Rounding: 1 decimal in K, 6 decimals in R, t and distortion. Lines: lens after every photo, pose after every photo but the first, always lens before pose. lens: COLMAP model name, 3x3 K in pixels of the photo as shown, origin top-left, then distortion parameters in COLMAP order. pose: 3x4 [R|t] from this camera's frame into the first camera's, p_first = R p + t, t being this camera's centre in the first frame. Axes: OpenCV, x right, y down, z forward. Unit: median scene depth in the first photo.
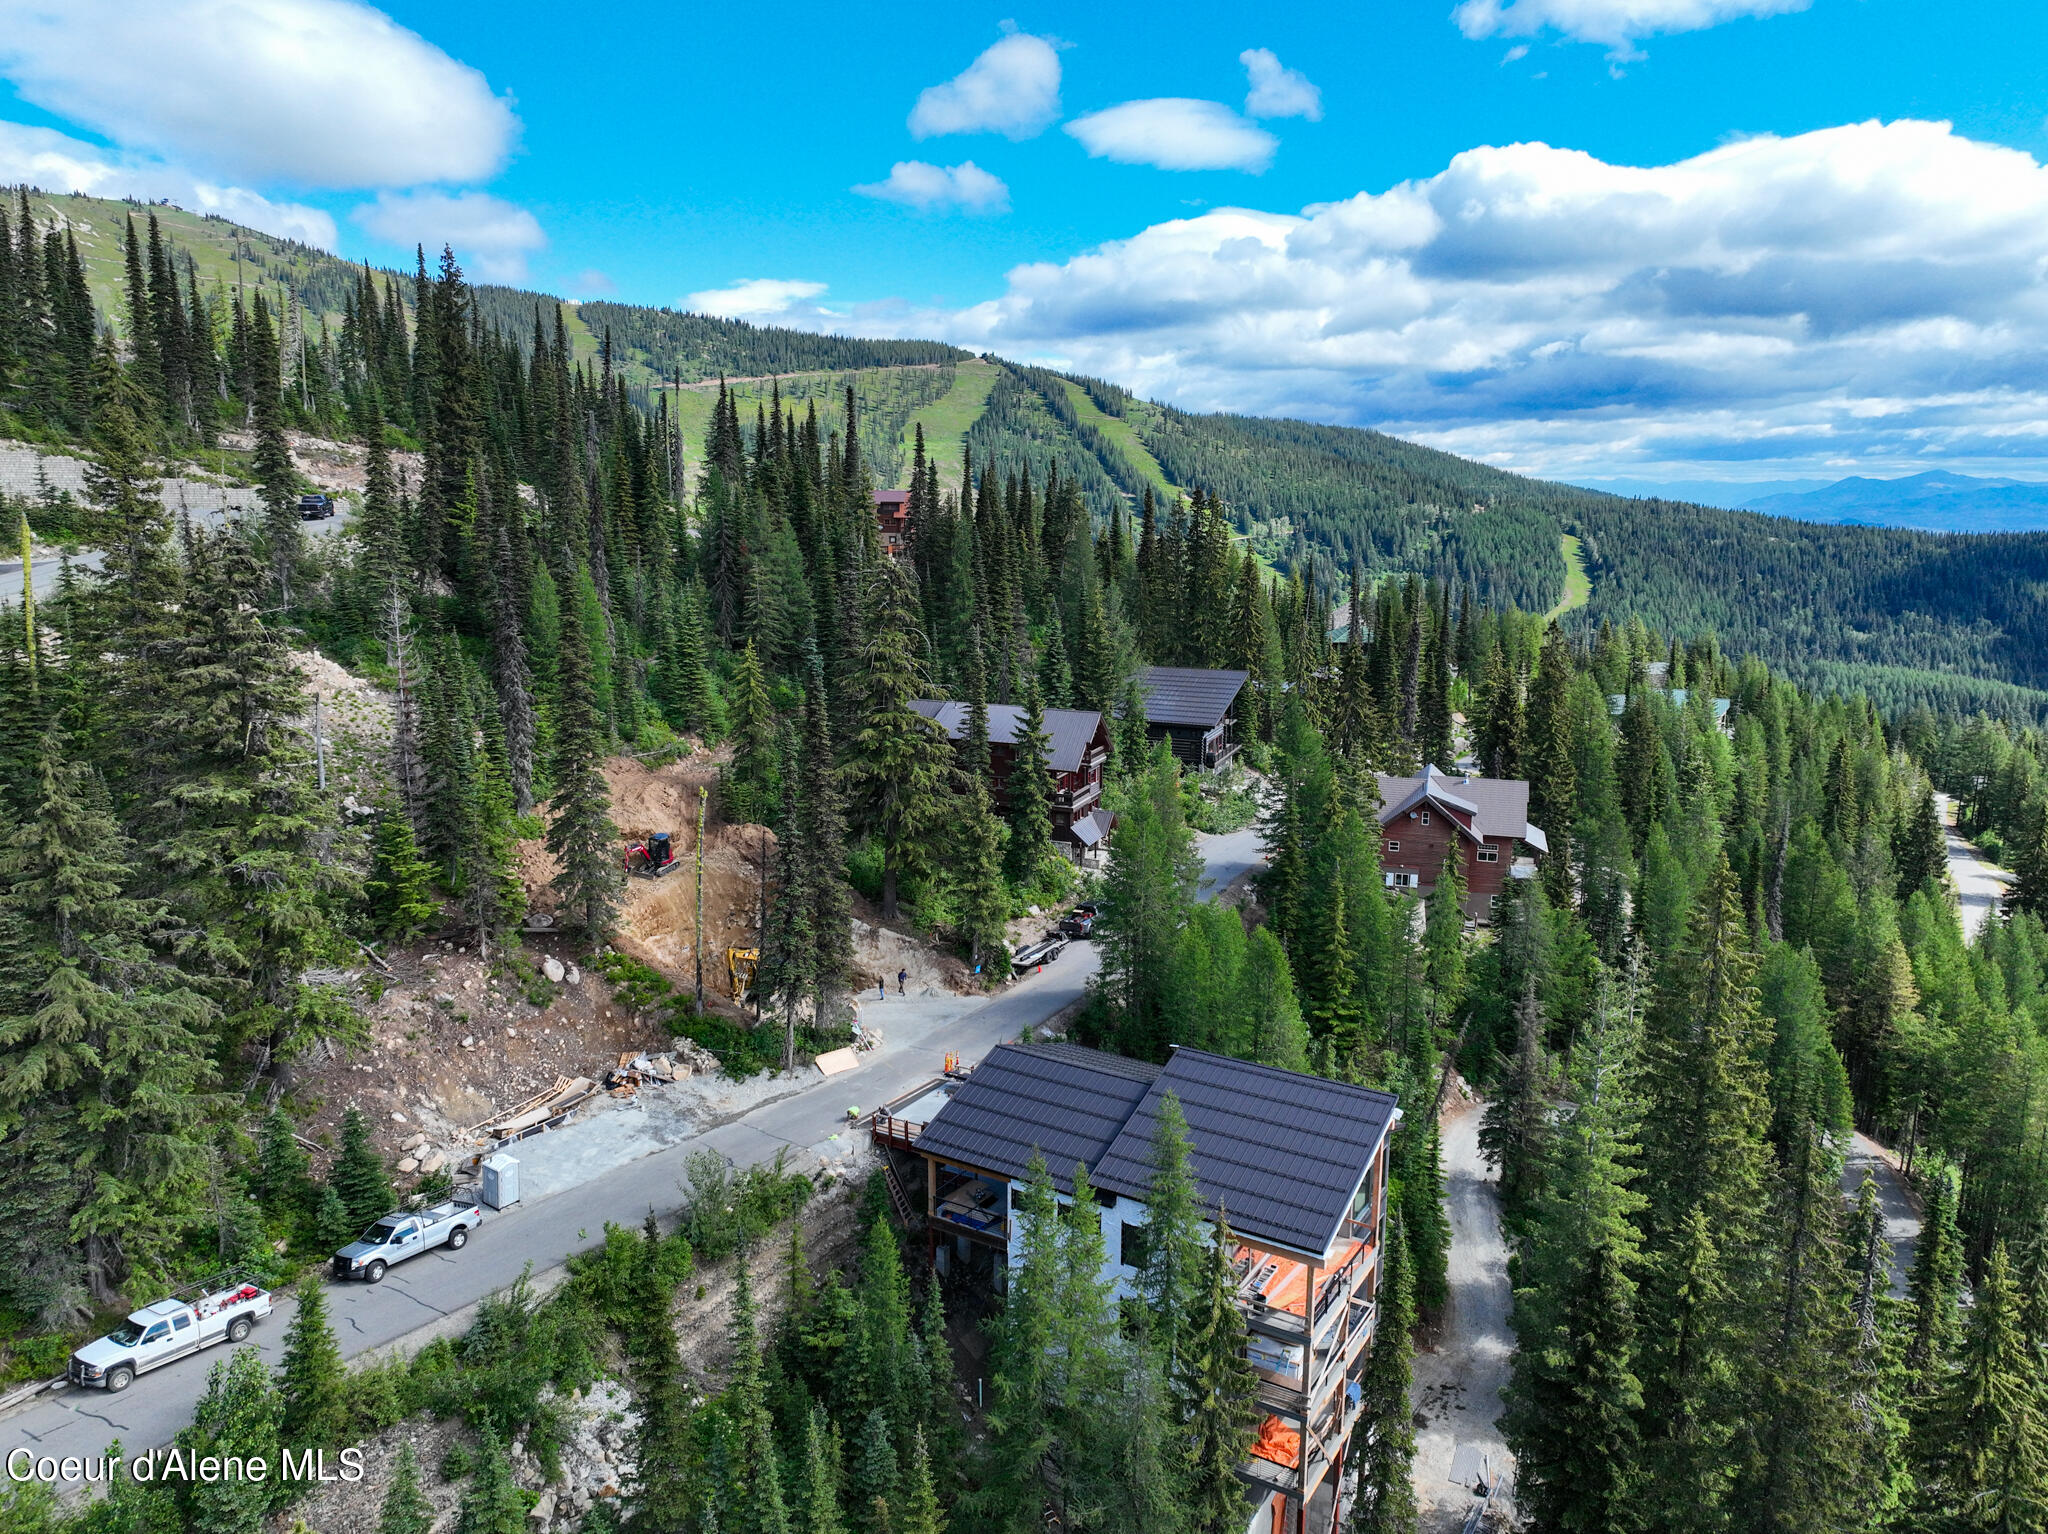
lens RADIAL K [[1436.8, 0, 1032.0], [0, 1436.8, 765.7], [0, 0, 1]] dist [0.002710, 0.009312]
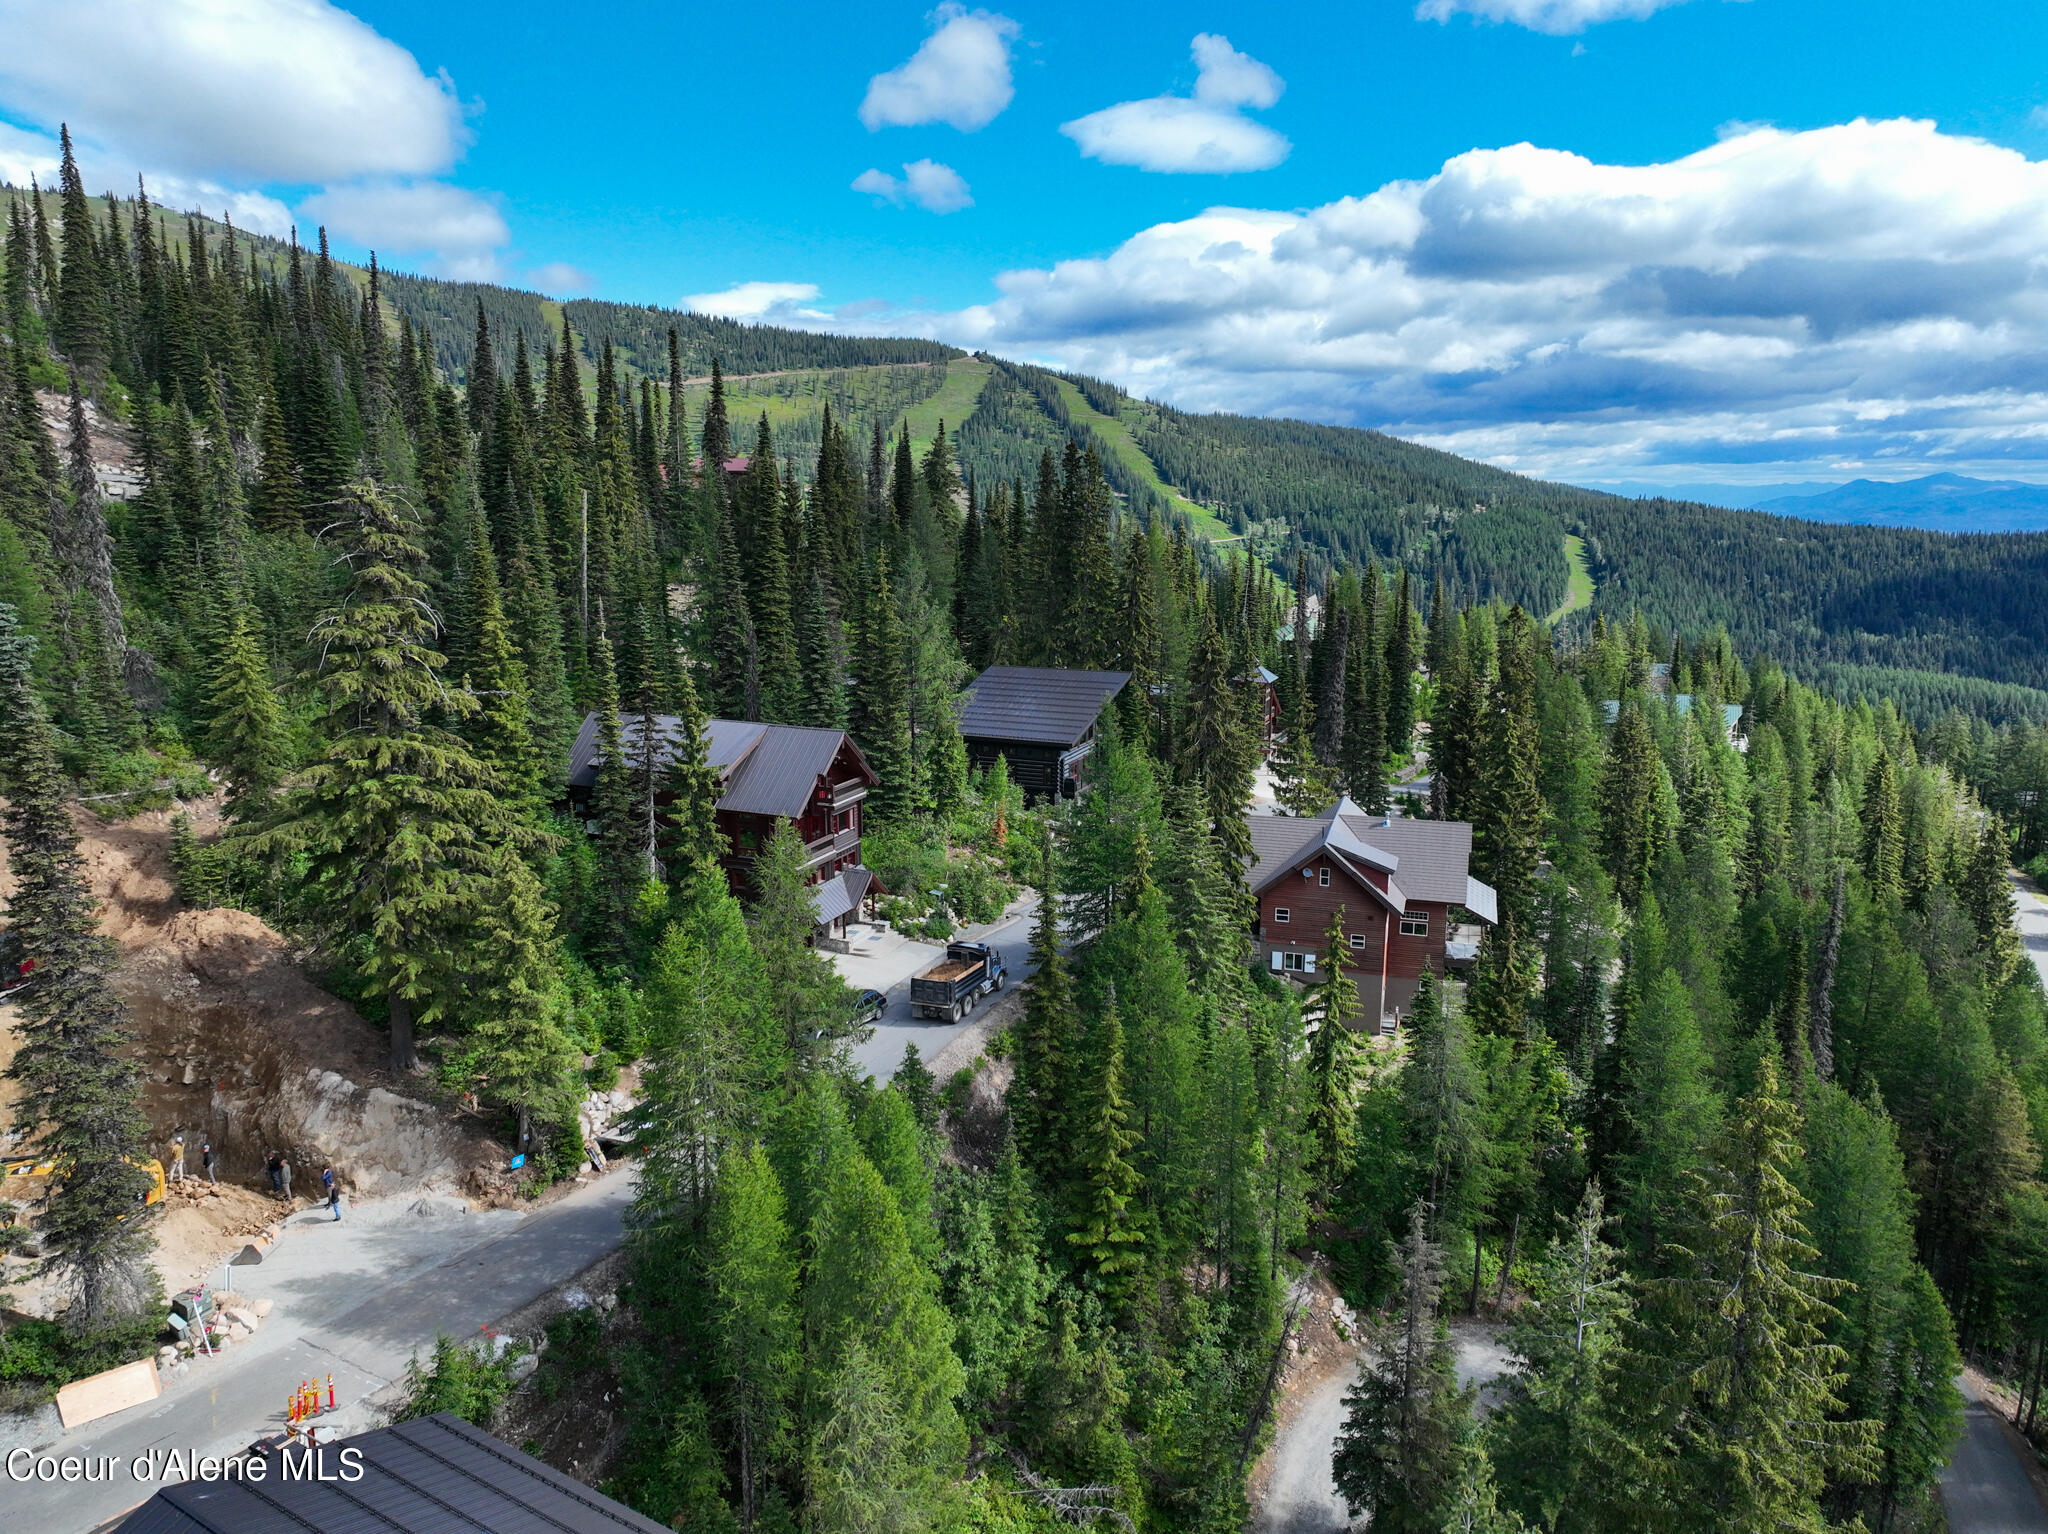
lens RADIAL K [[1438.7, 0, 1030.2], [0, 1438.7, 764.0], [0, 0, 1]] dist [0.001292, 0.015078]
pose [[0.999991, -0.000241, -0.004344, 0.109572], [0.000224, 0.999993, -0.003798, -0.014122], [0.004345, 0.003797, 0.999983, 0.238193]]
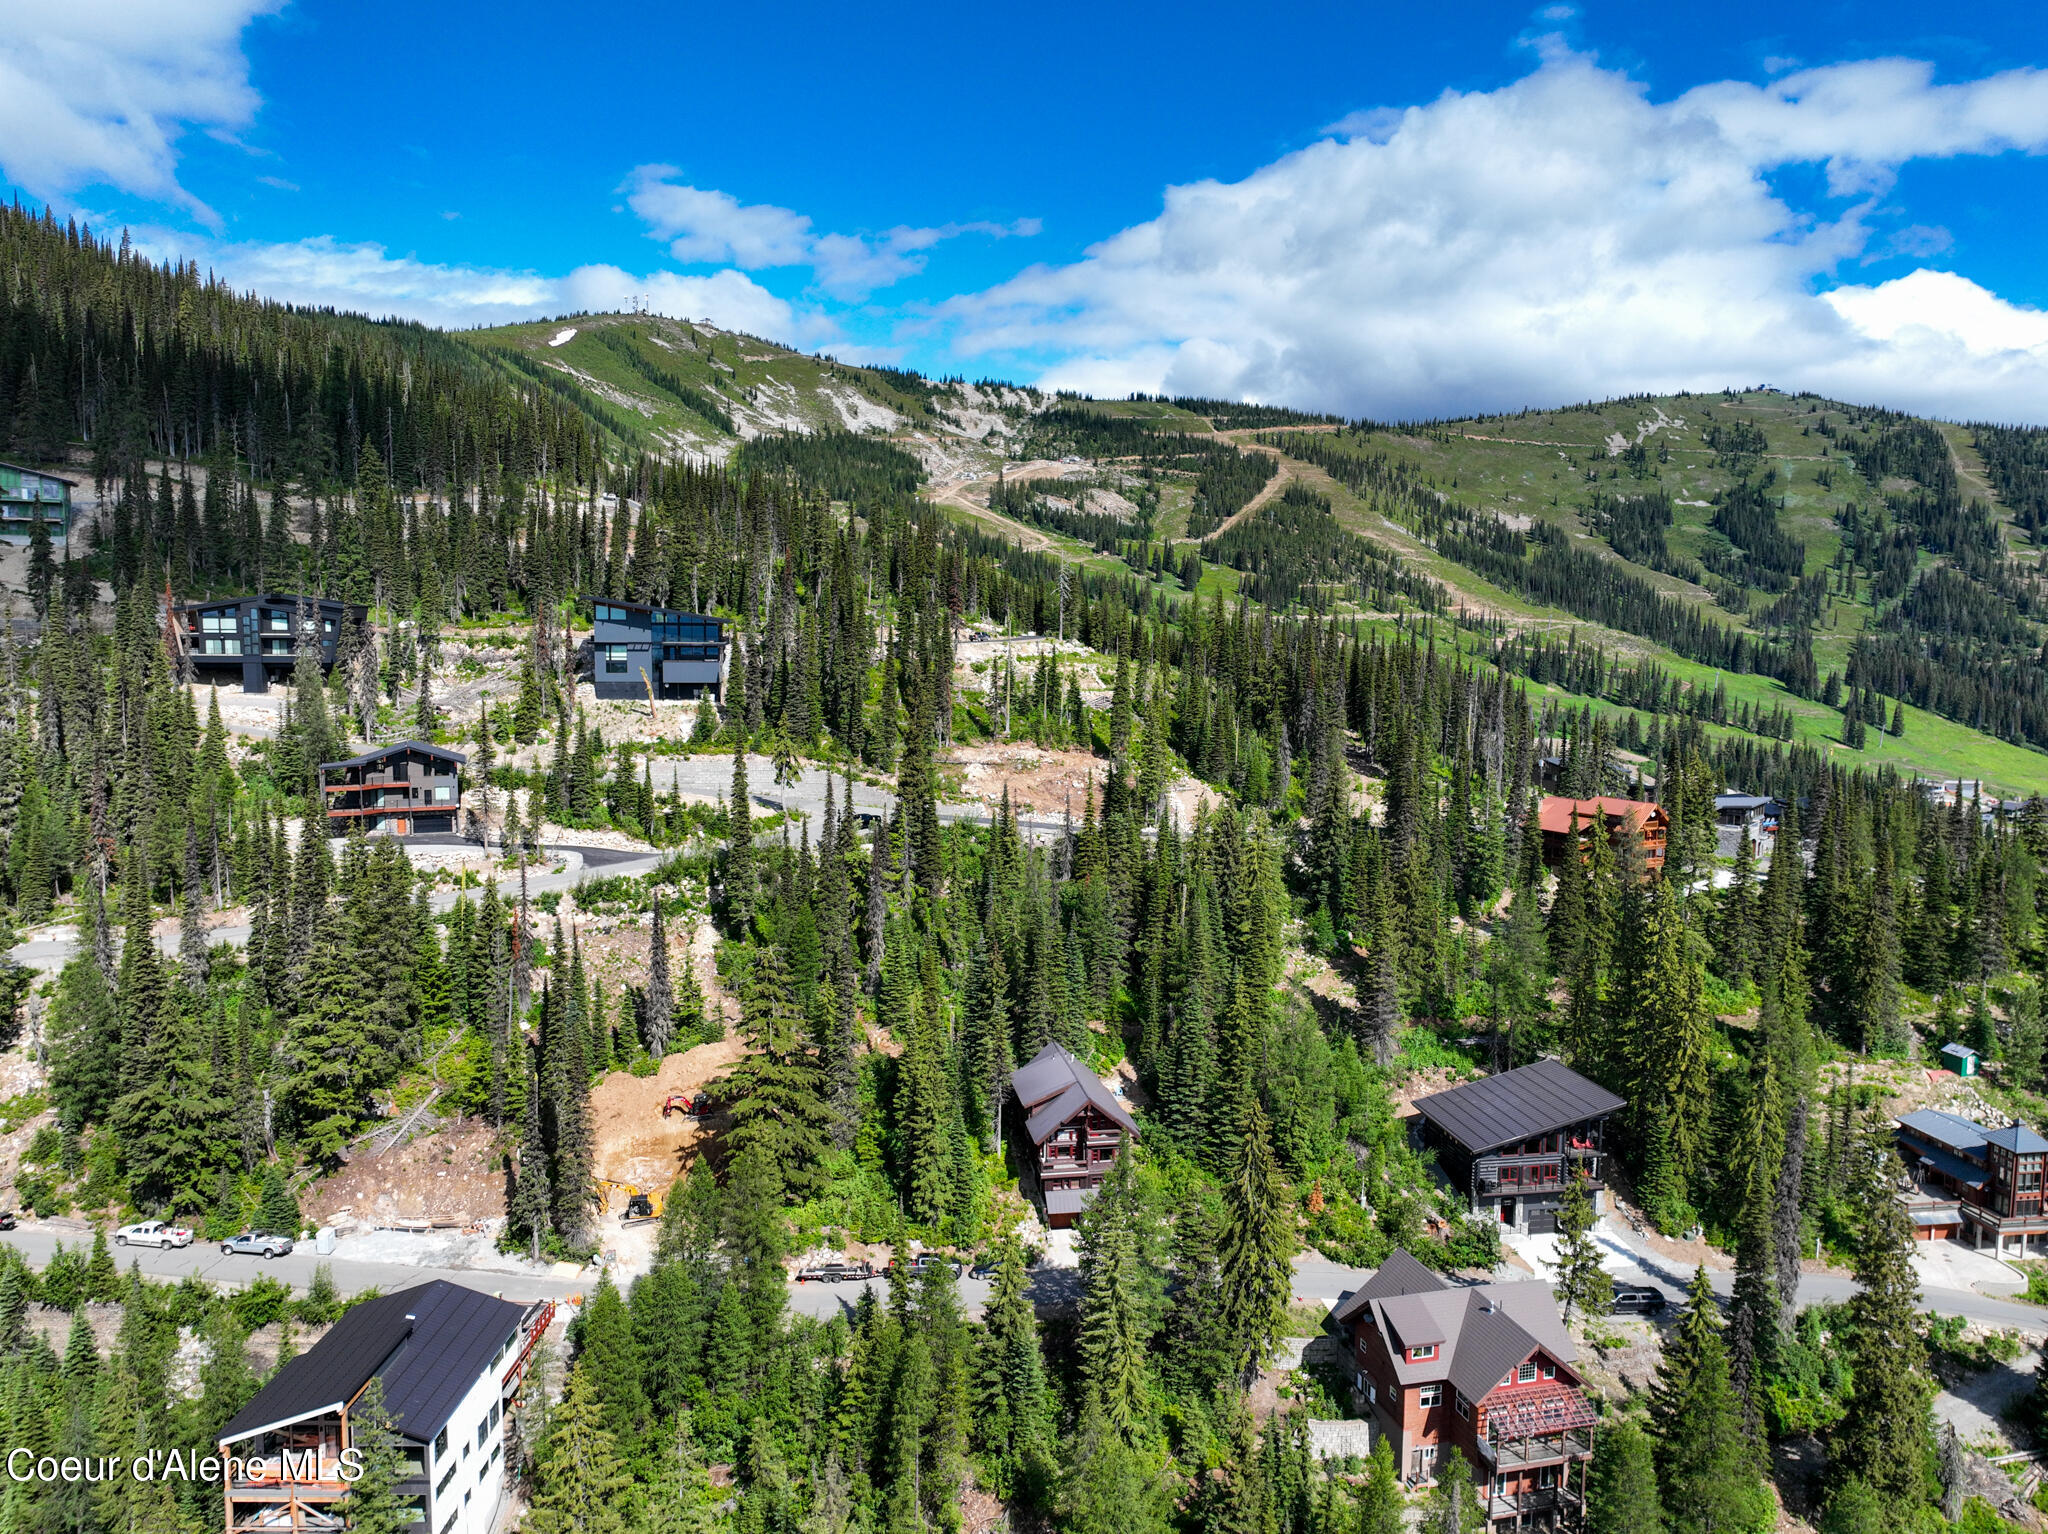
lens RADIAL K [[1434.7, 0, 1029.2], [0, 1434.7, 768.2], [0, 0, 1]] dist [-0.004196, 0.016325]
pose [[0.518682, 0.088746, -0.850349, 0.725097], [-0.170734, 0.985316, -0.001310, -0.214417], [0.837746, 0.145862, 0.526218, 0.270842]]
